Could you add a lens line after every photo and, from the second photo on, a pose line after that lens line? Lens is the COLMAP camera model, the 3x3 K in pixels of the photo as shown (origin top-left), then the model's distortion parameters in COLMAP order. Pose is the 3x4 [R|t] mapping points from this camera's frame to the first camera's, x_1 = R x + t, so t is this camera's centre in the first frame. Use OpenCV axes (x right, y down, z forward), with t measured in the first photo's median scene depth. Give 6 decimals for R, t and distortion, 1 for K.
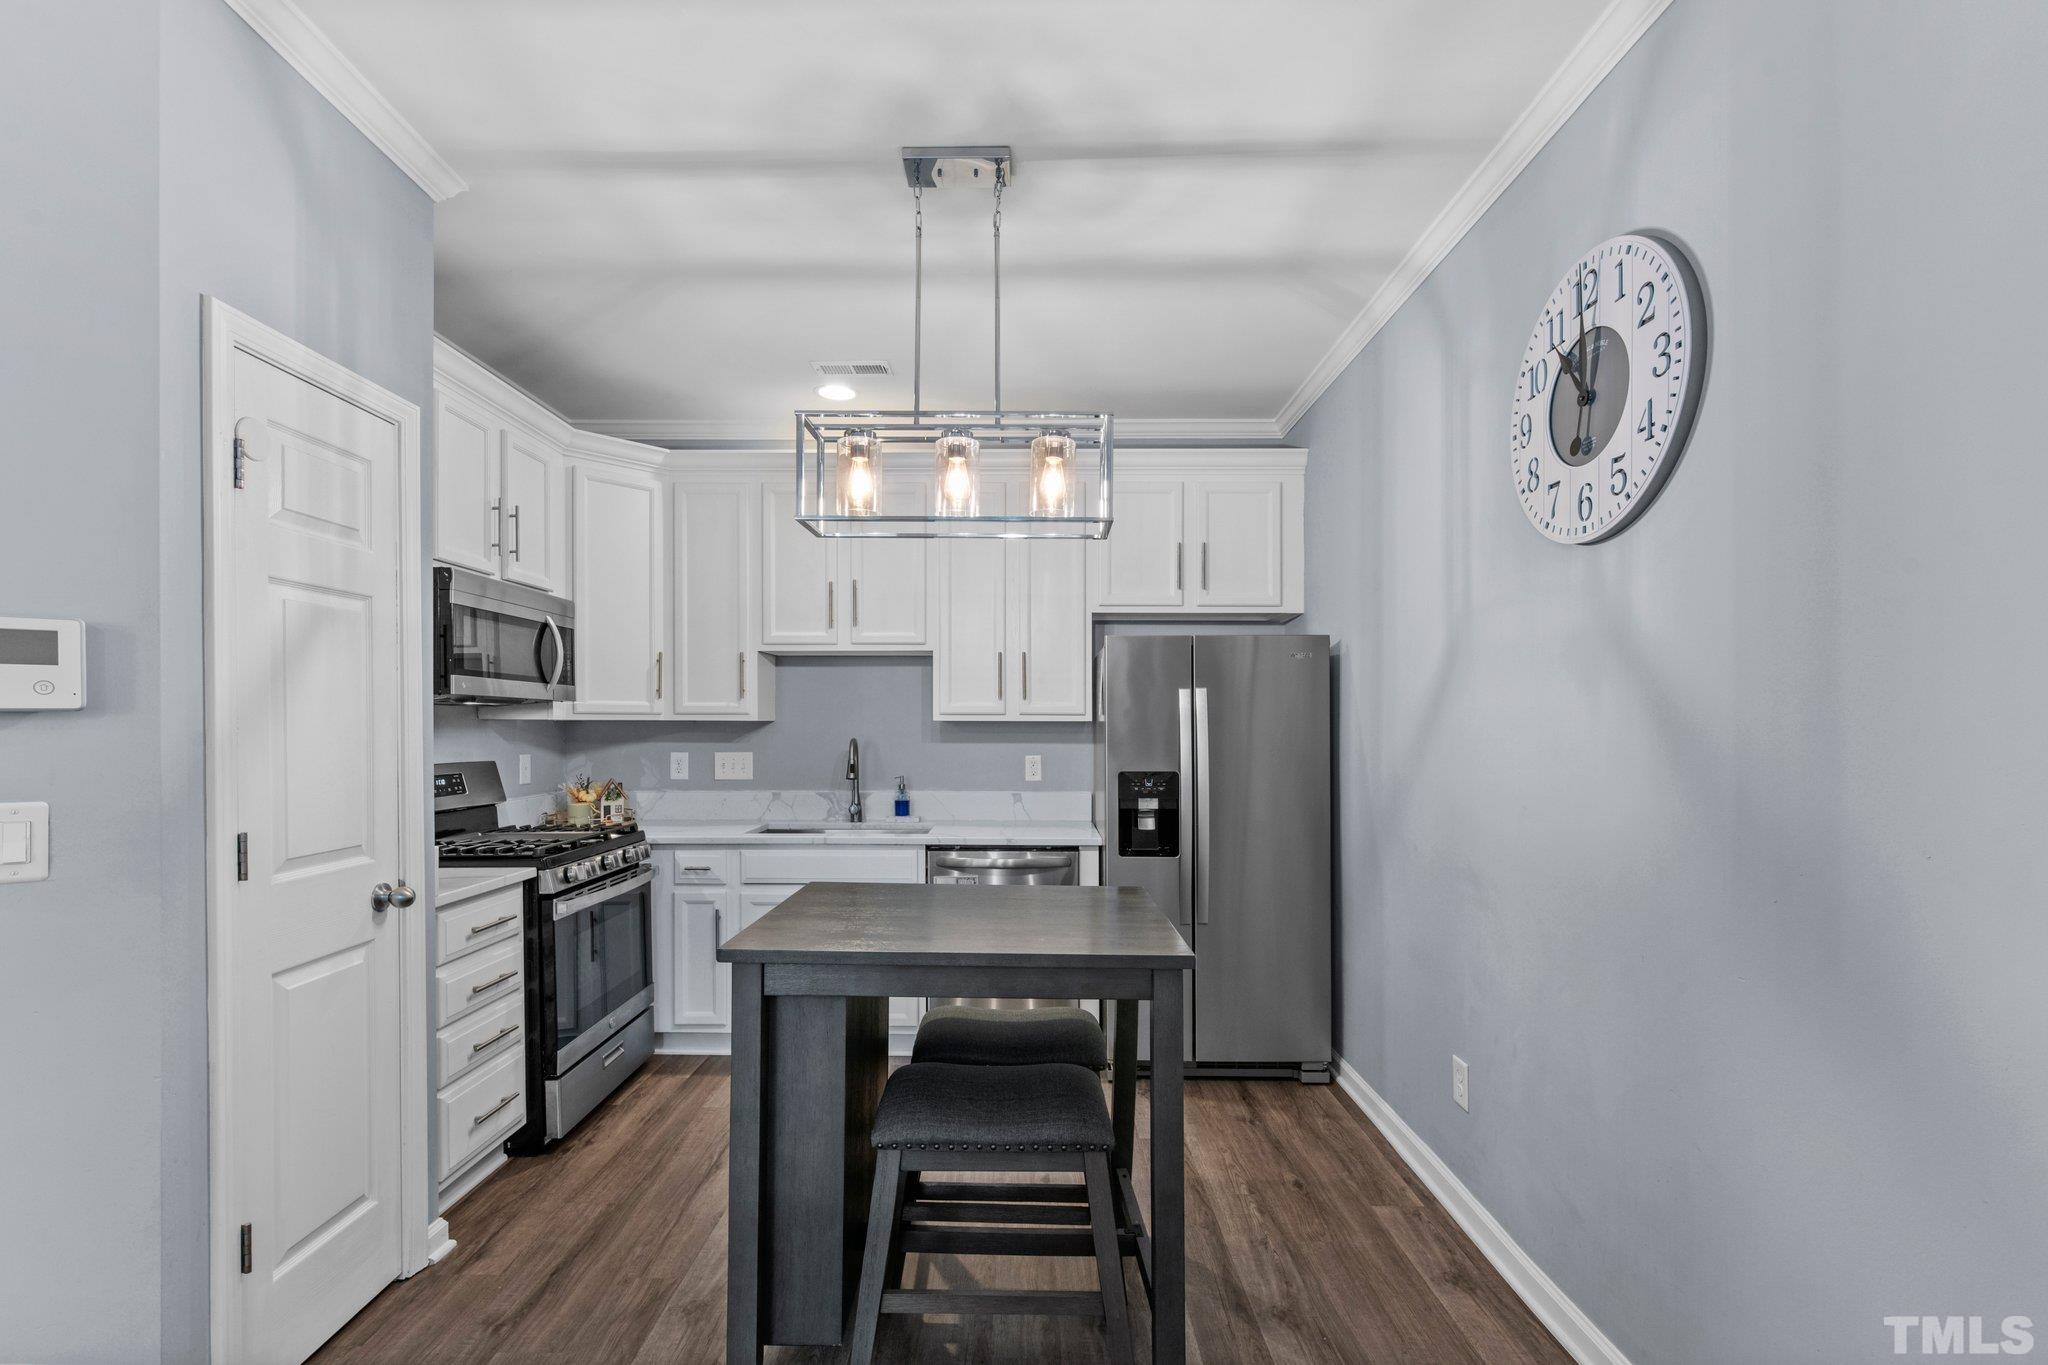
lens RADIAL K [[904.1, 0, 1012.6], [0, 904.1, 721.9], [0, 0, 1]] dist [0.002195, 0.000051]
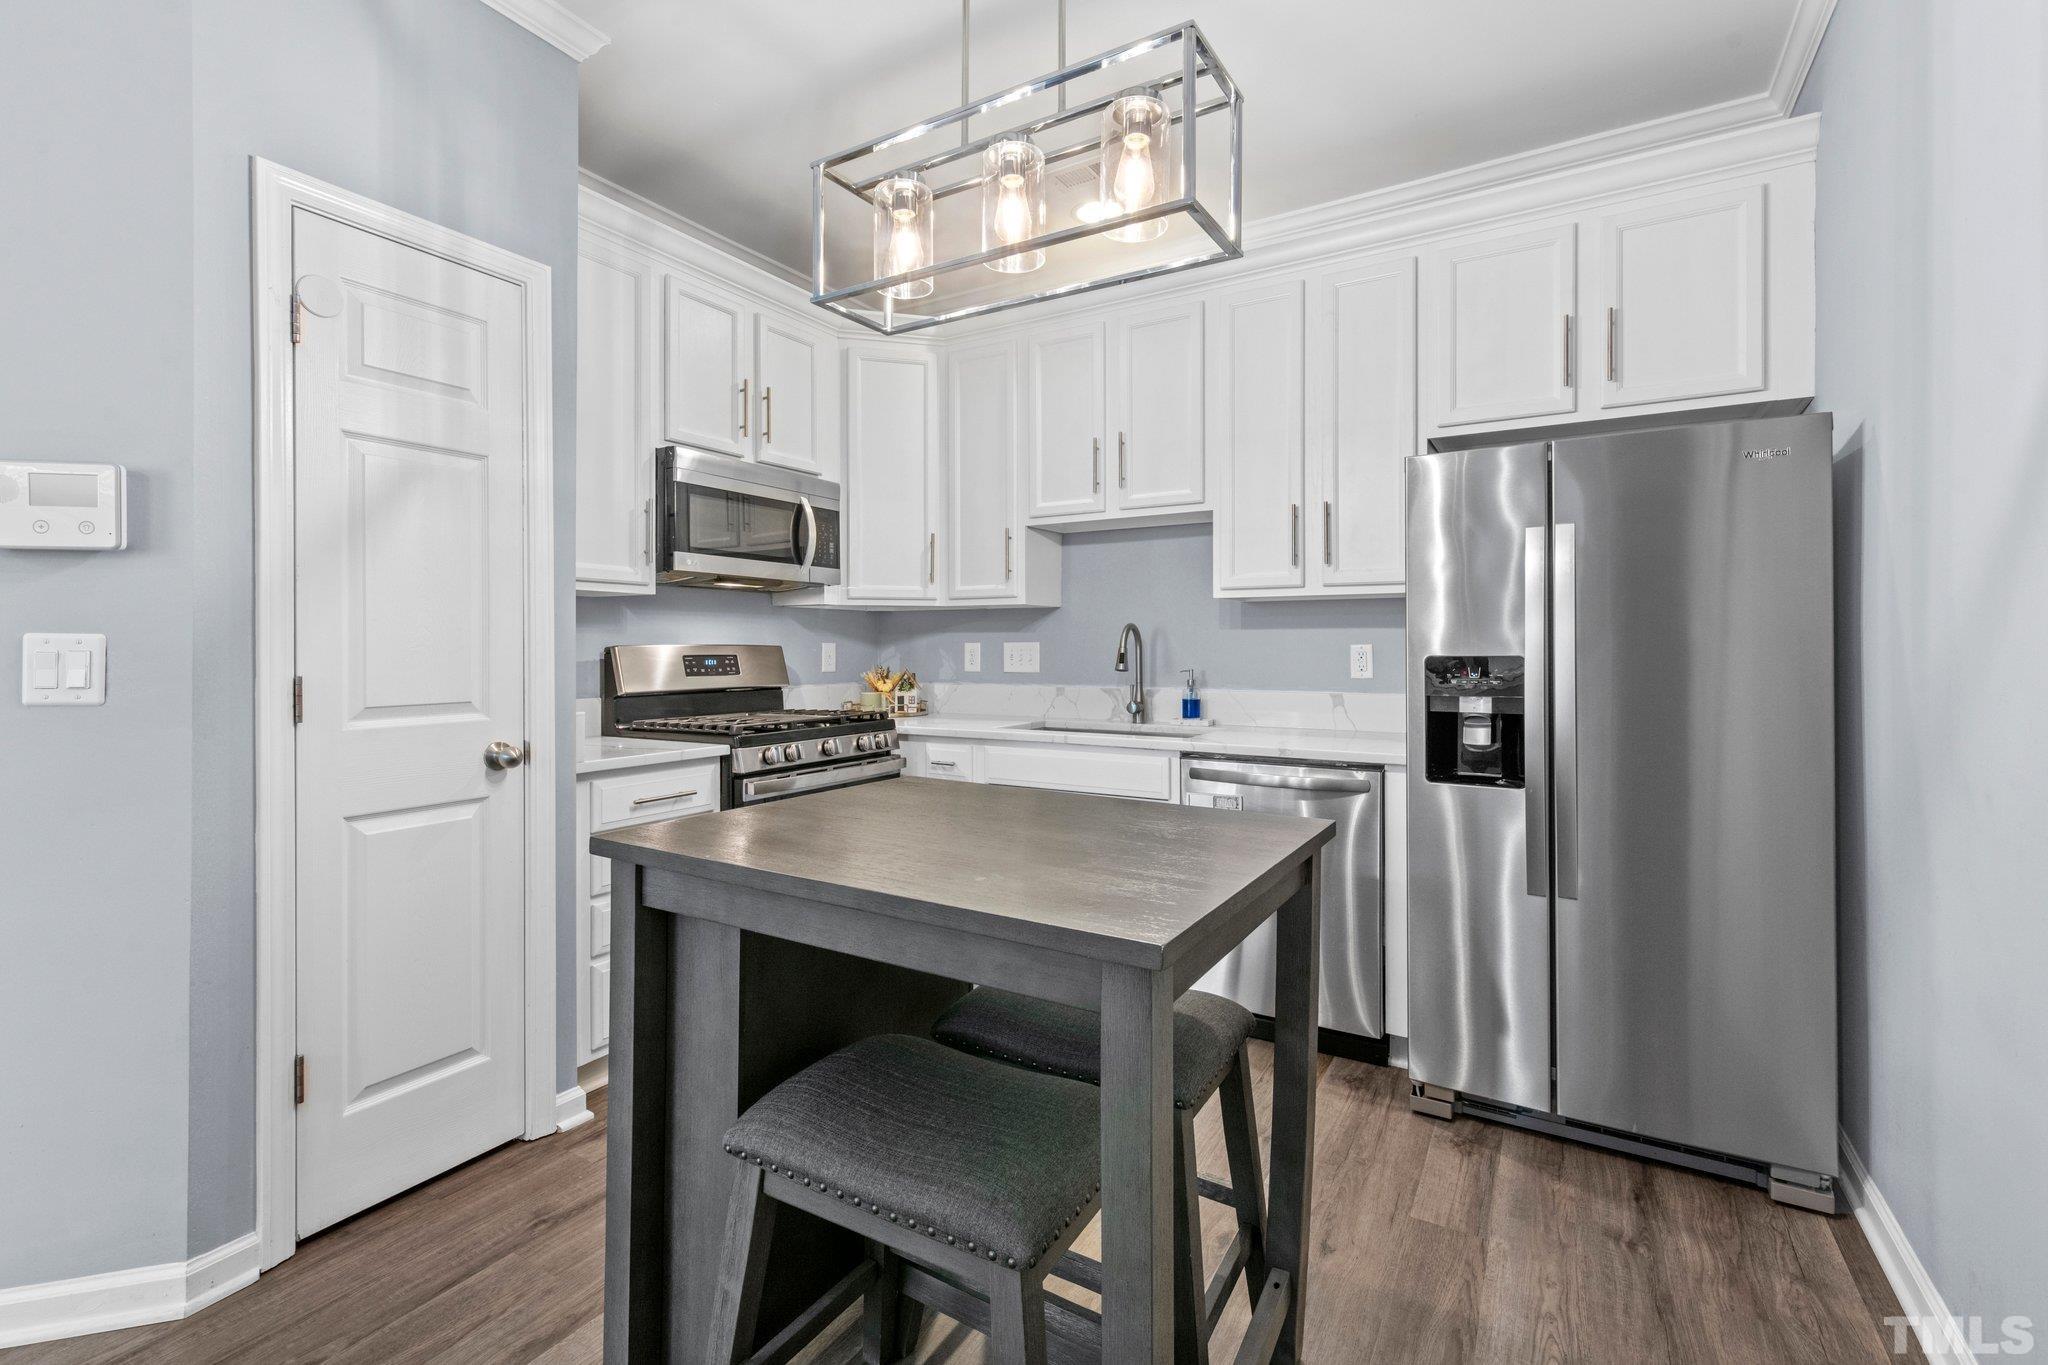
lens RADIAL K [[904.1, 0, 1036.6], [0, 904.1, 648.8], [0, 0, 1]] dist [0.002195, 0.000051]
pose [[0.867100, -0.000255, -0.498133, 0.211957], [0.002699, 0.999988, 0.004187, 0.048153], [0.498126, -0.004975, 0.867090, 0.284044]]
